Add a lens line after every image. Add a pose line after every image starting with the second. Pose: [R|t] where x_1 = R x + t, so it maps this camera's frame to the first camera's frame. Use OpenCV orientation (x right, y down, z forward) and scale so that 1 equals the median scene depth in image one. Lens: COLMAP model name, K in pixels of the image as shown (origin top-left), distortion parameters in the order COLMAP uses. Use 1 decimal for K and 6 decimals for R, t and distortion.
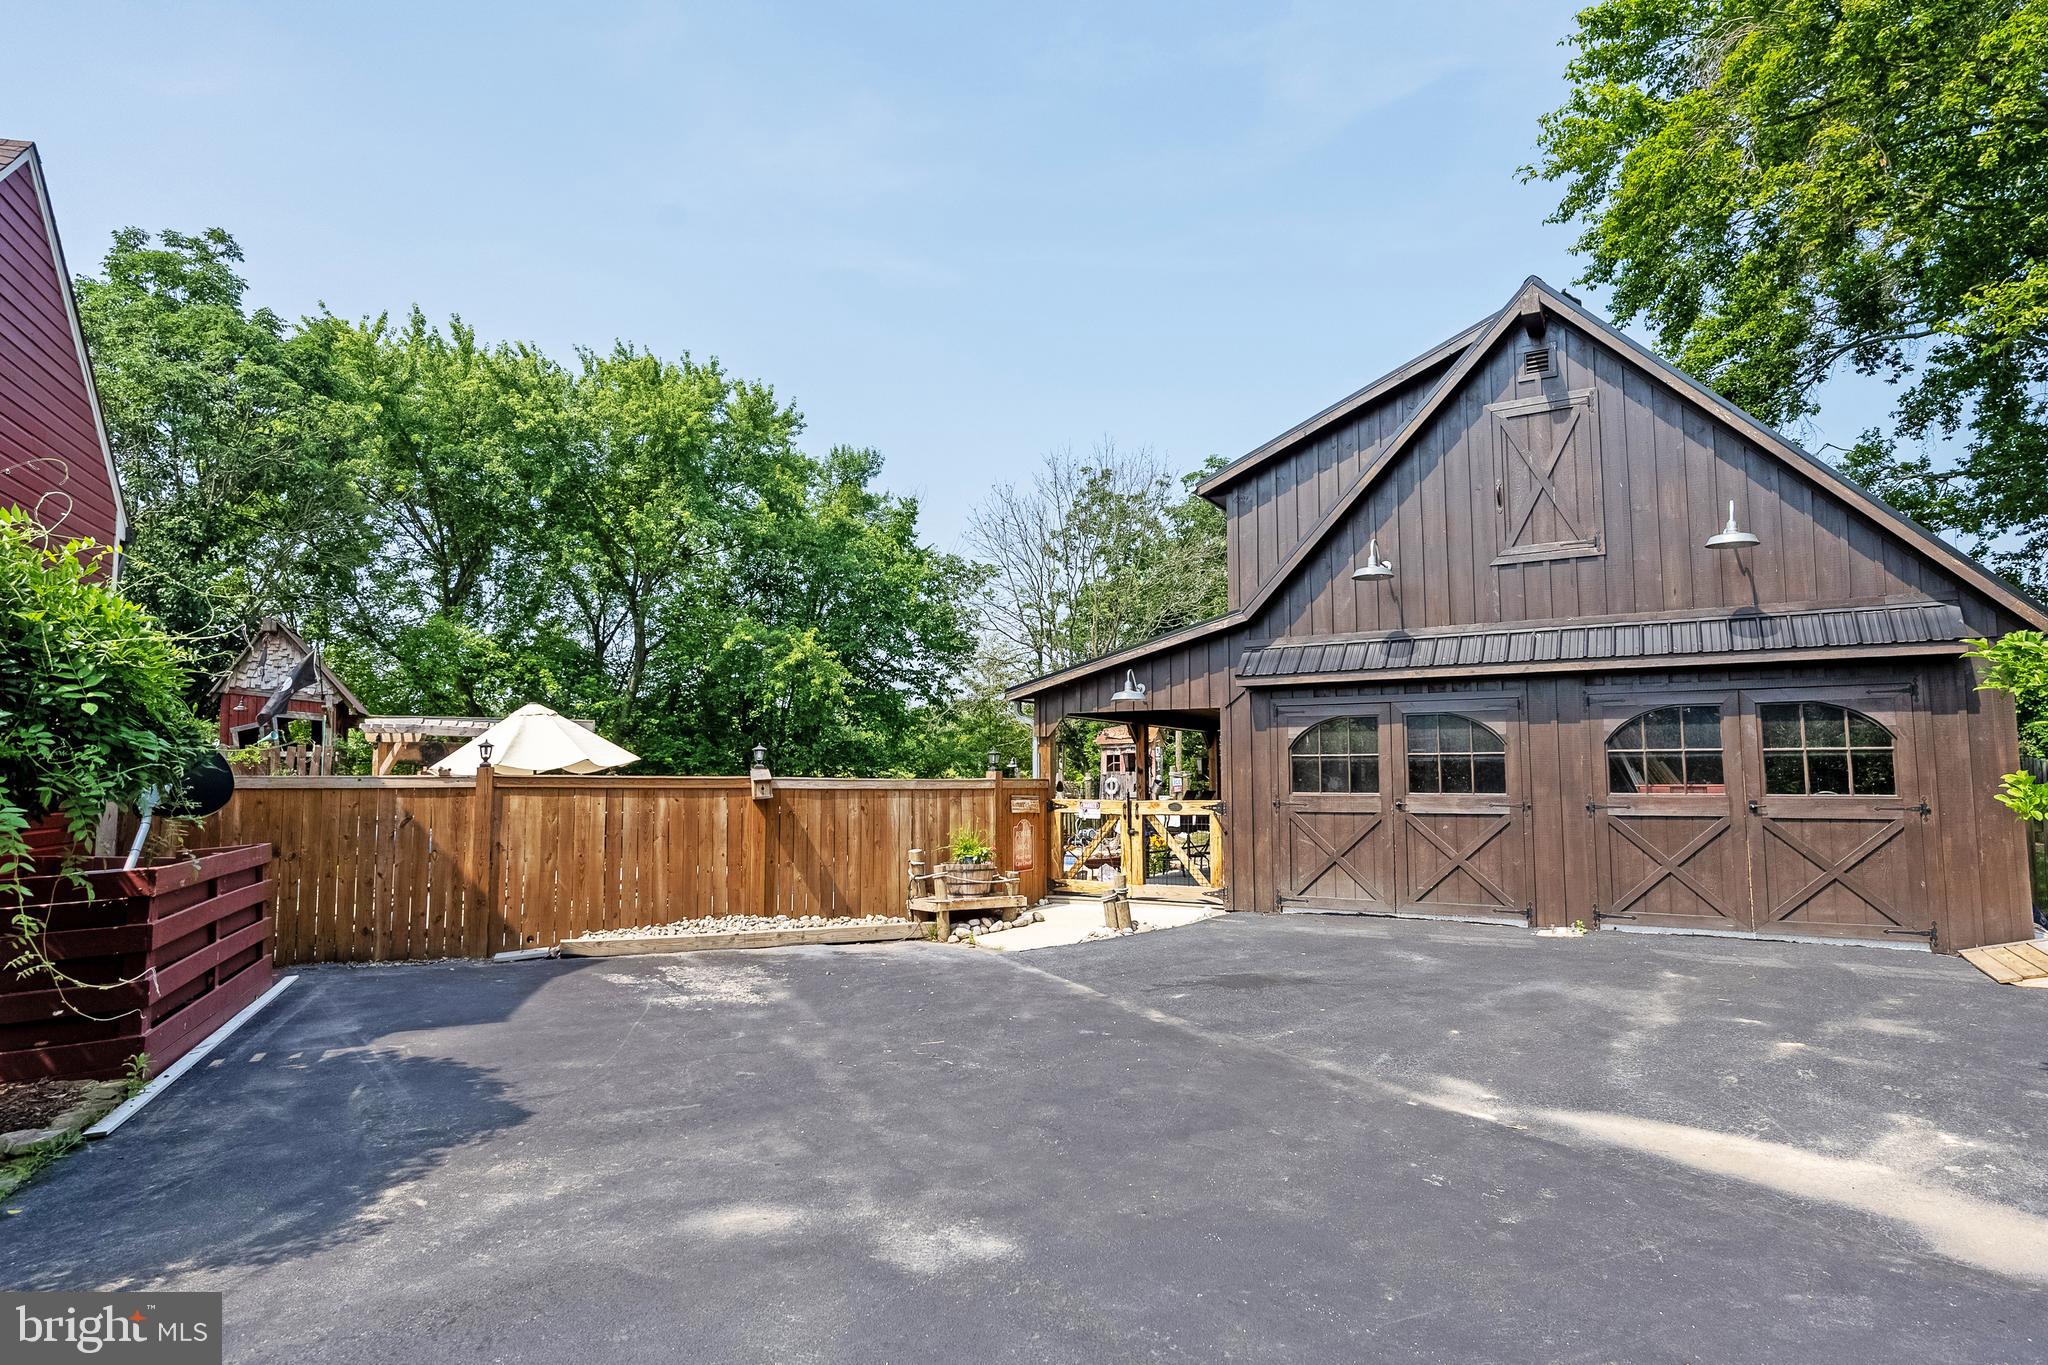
lens RADIAL K [[1106.1, 0, 1036.5], [0, 1106.1, 678.2], [0, 0, 1]] dist [-0.001229, 0.000031]
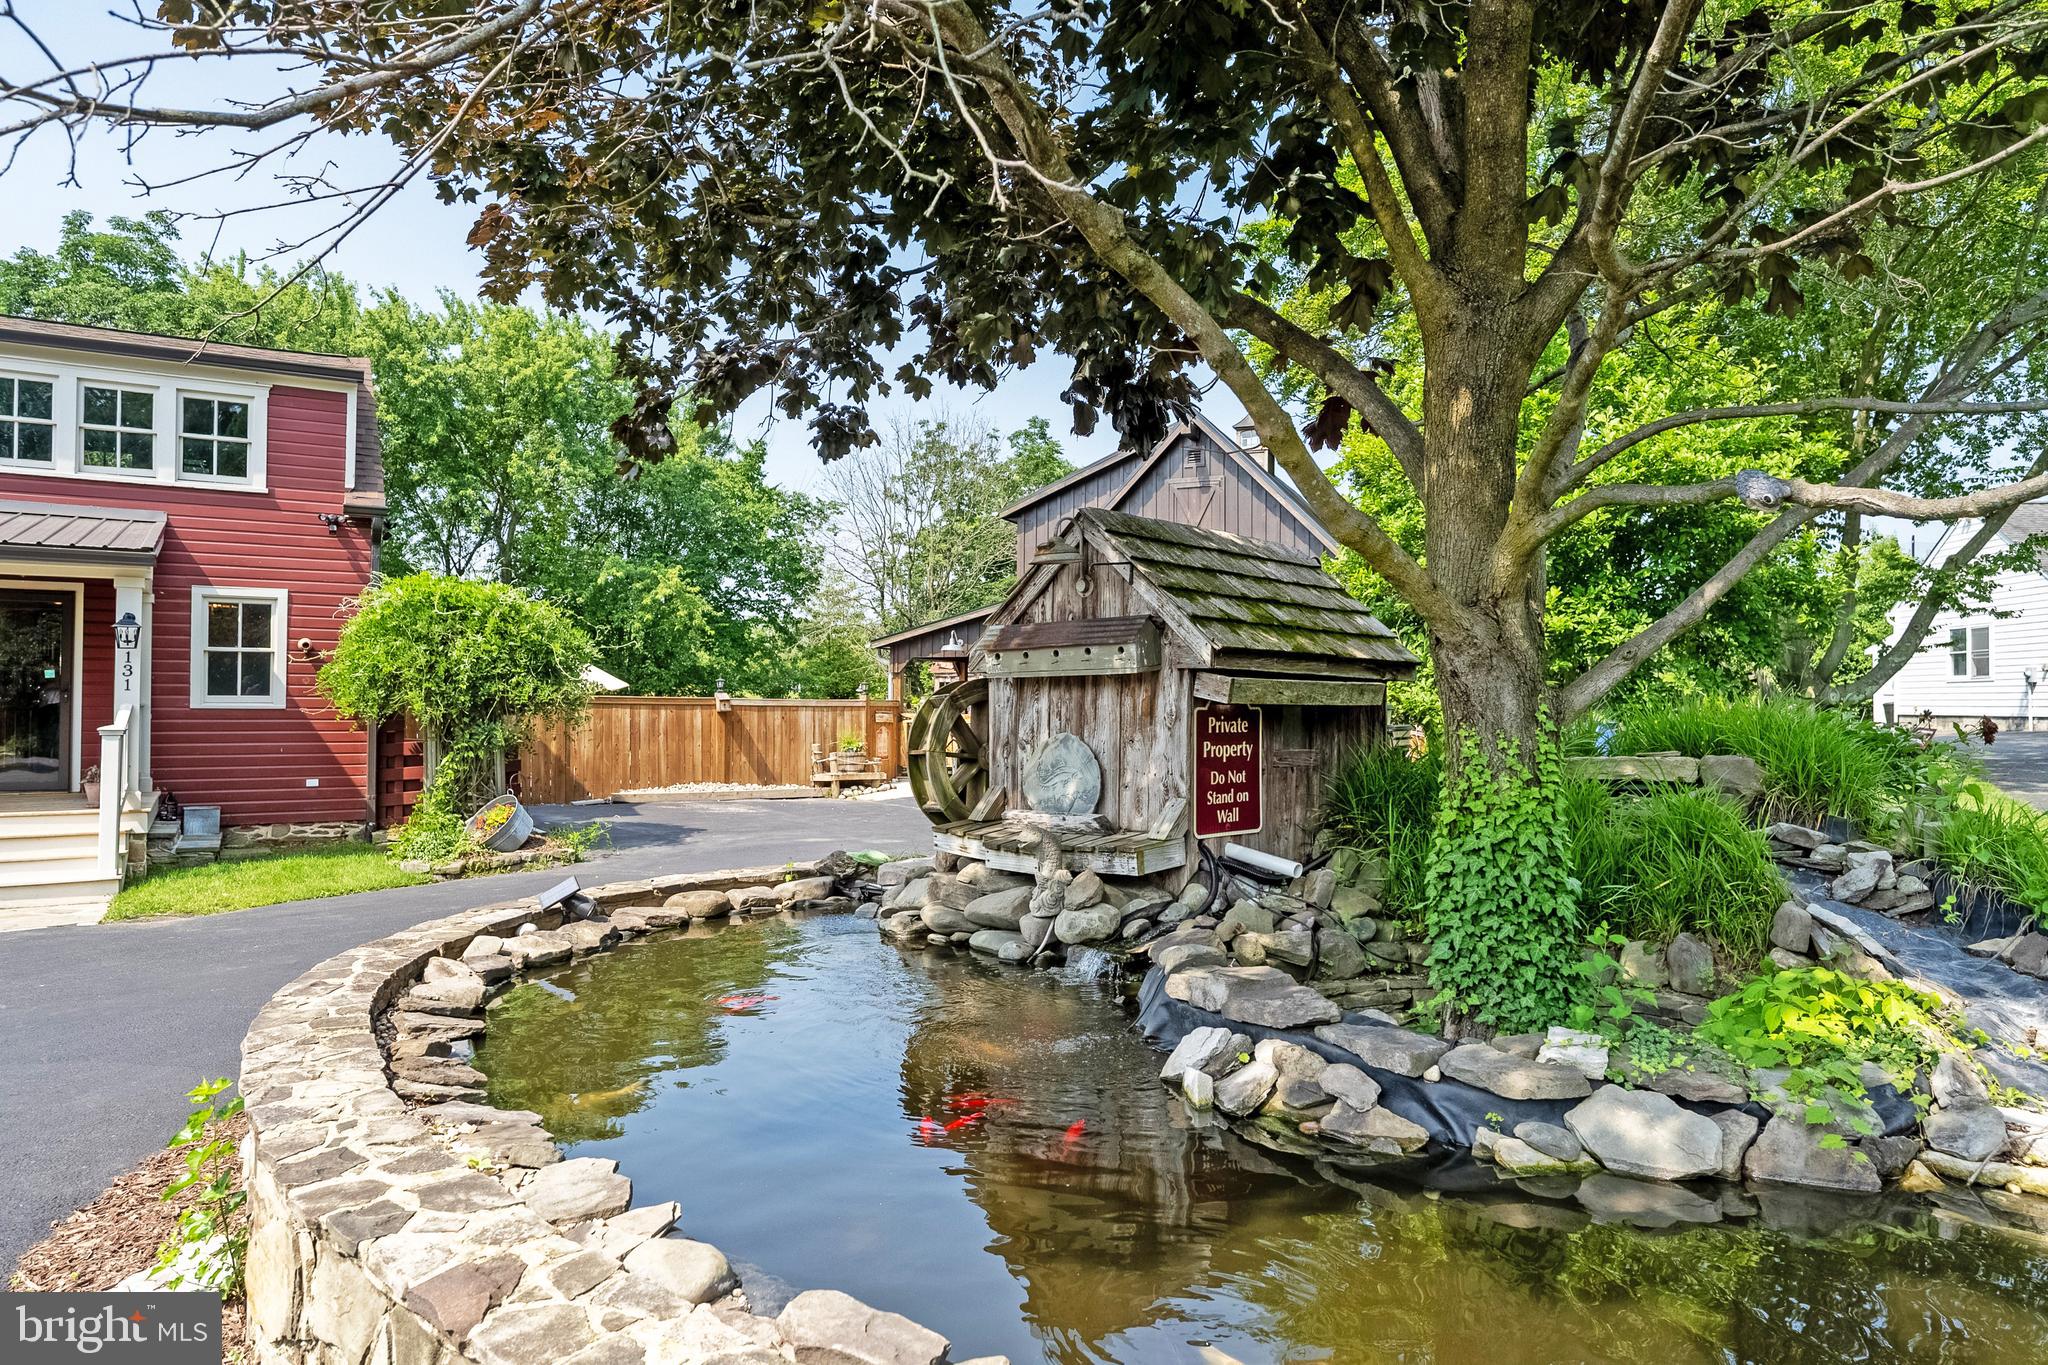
lens RADIAL K [[1368.9, 0, 1031.5], [0, 1368.9, 686.3], [0, 0, 1]] dist [0.013163, 0.000367]
pose [[0.991808, 0.007180, 0.127537, -0.023651], [-0.017058, 0.996922, 0.076526, -0.036272], [-0.126595, -0.078074, 0.988877, -0.426024]]
